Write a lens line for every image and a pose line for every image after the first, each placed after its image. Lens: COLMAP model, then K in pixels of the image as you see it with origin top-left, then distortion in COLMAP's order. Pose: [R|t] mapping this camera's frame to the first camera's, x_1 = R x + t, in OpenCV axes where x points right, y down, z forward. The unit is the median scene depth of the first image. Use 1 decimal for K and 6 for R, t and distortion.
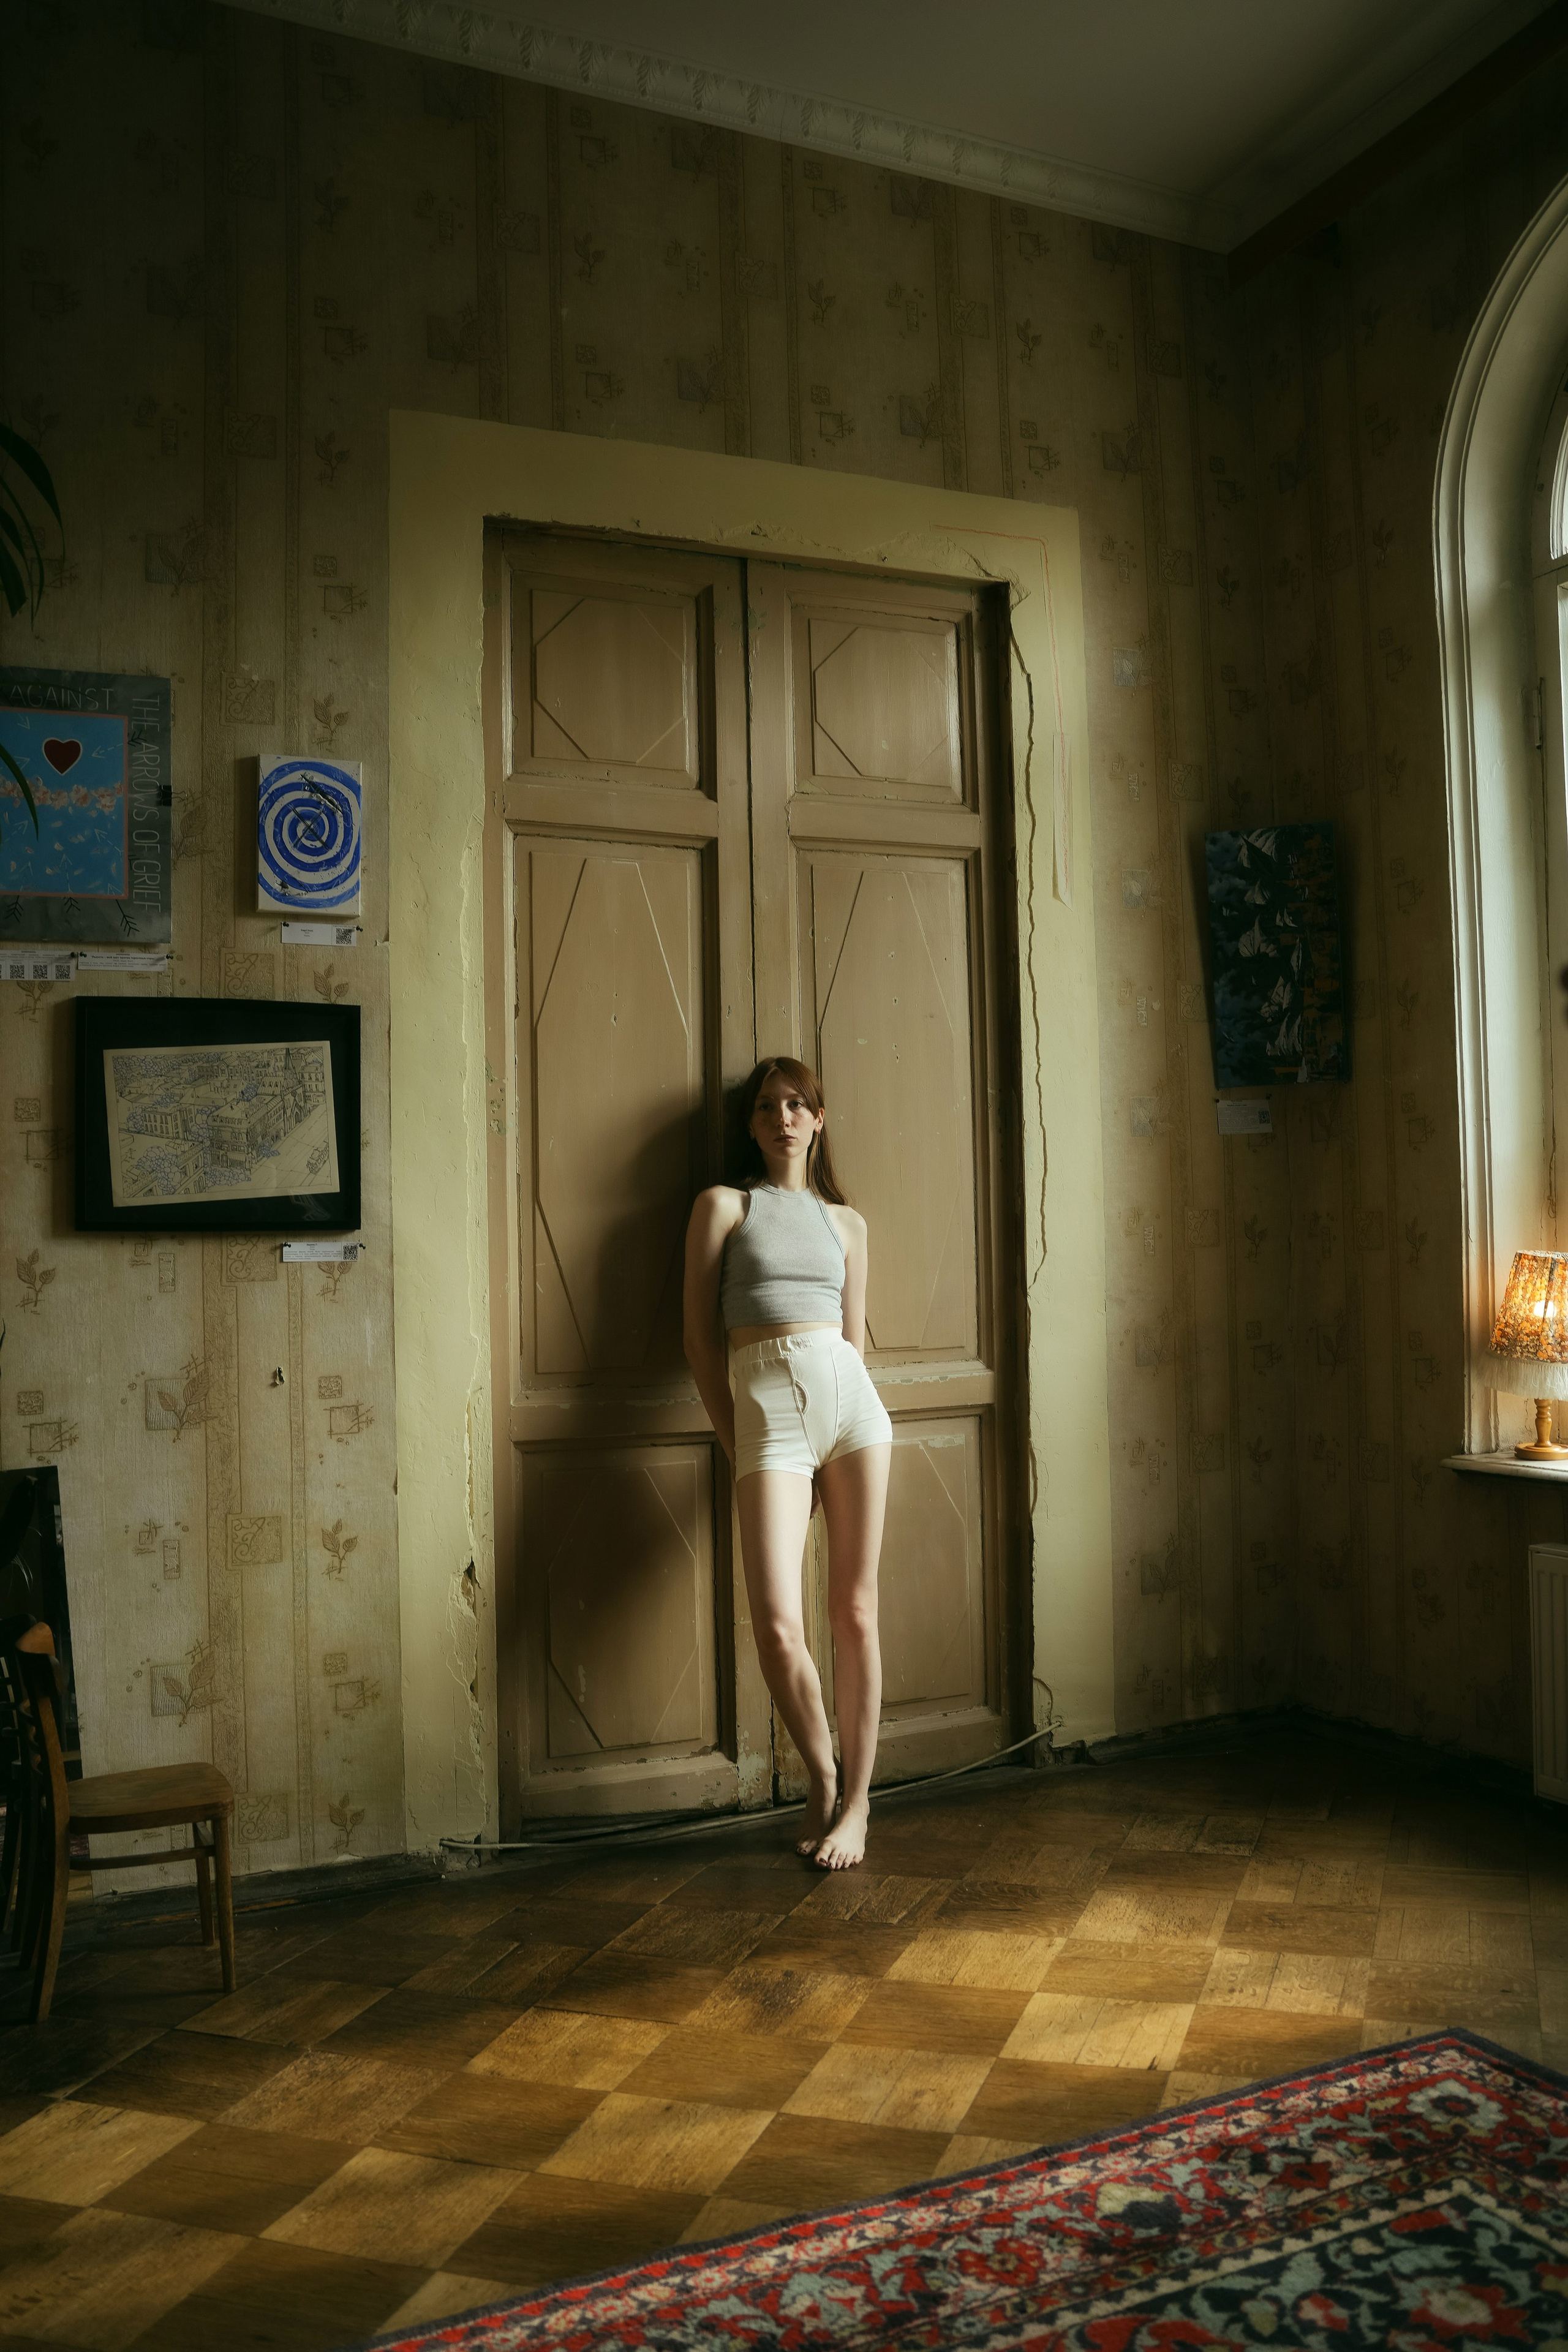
lens RADIAL K [[2011.8, 0, 790.8], [0, 2011.8, 1182.0], [0, 0, 1]] dist [-0.127765, 0.042394]
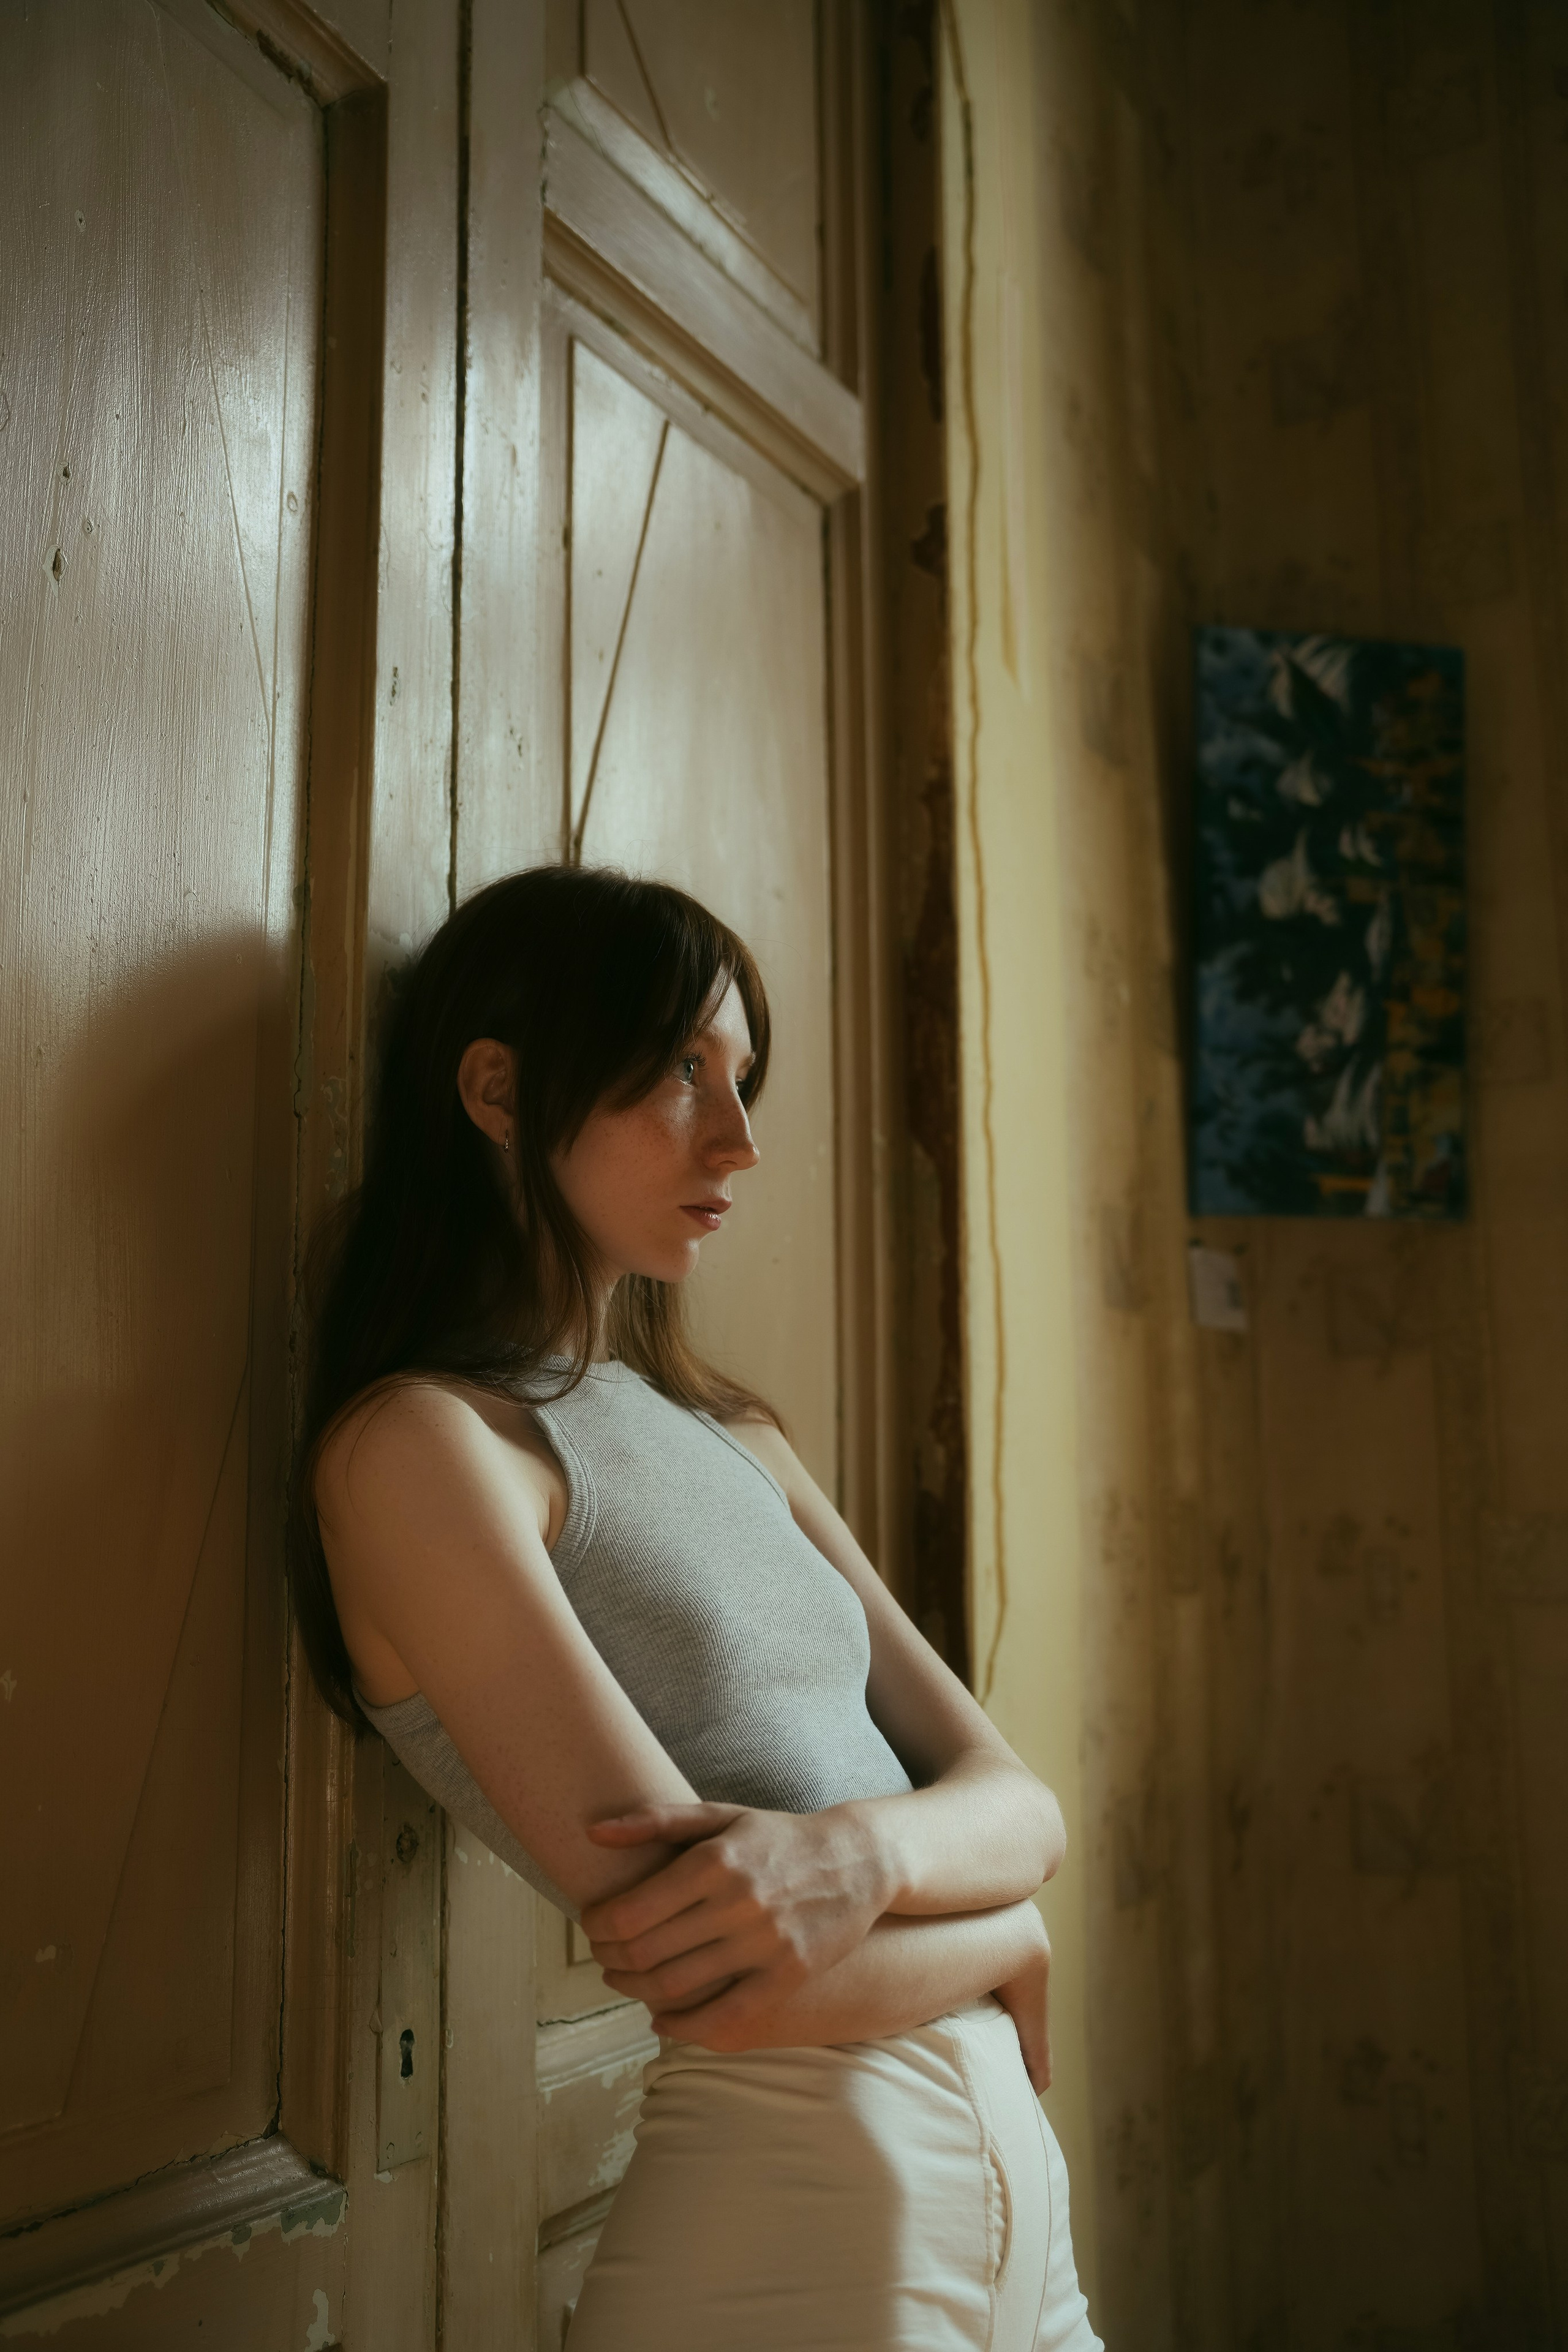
lens RADIAL K [[2369.9, 0, 795.9], [0, 2369.9, 1179.2], [0, 0, 1]] dist [-0.042847, 0.000000]
pose [[0.796578, 0.112511, 0.593974, -0.157570], [-0.023966, 0.987634, -0.154937, 0.026351], [-0.604061, 0.109184, 0.789423, 0.678172]]
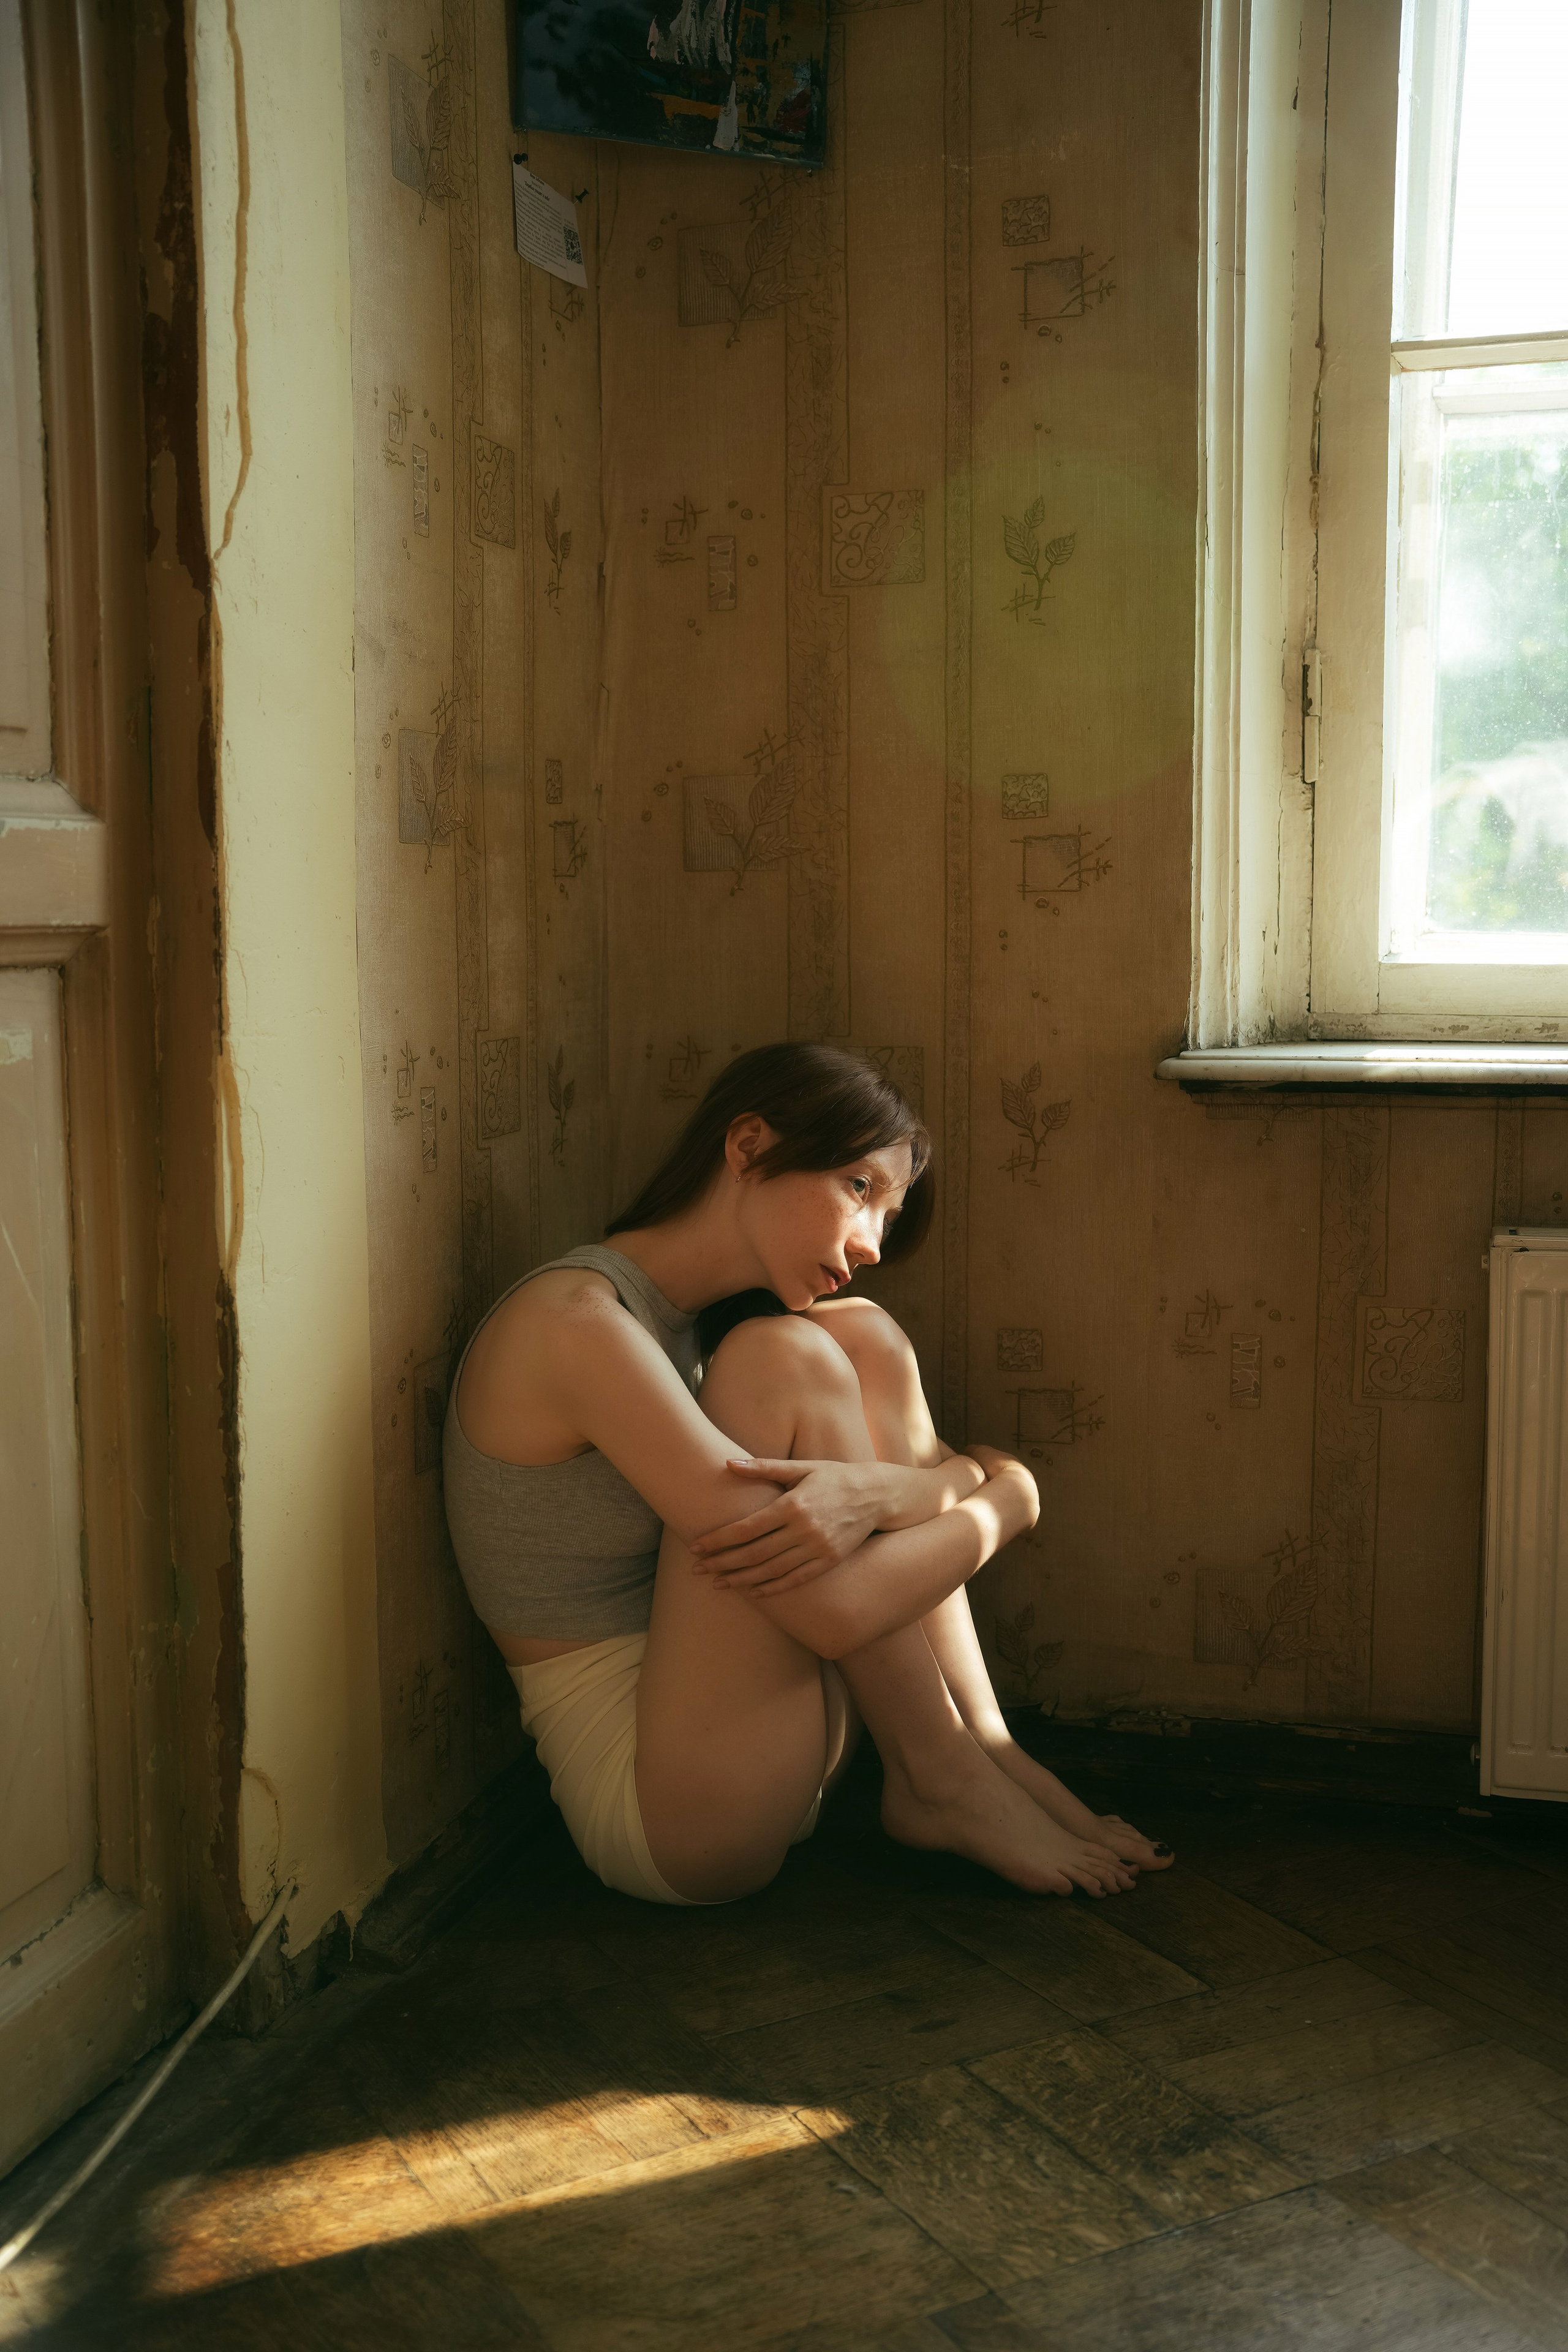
lens RADIAL K [[2408.5, 0, 787.7], [0, 2408.5, 1174.5], [0, 0, 1]] dist [-0.013918, 0.000000]
pose [[0.662912, -0.056682, 0.746549, -0.106473], [-0.031740, 0.994106, 0.103661, 0.105464], [-0.748024, -0.092414, 0.657206, 0.668817]]
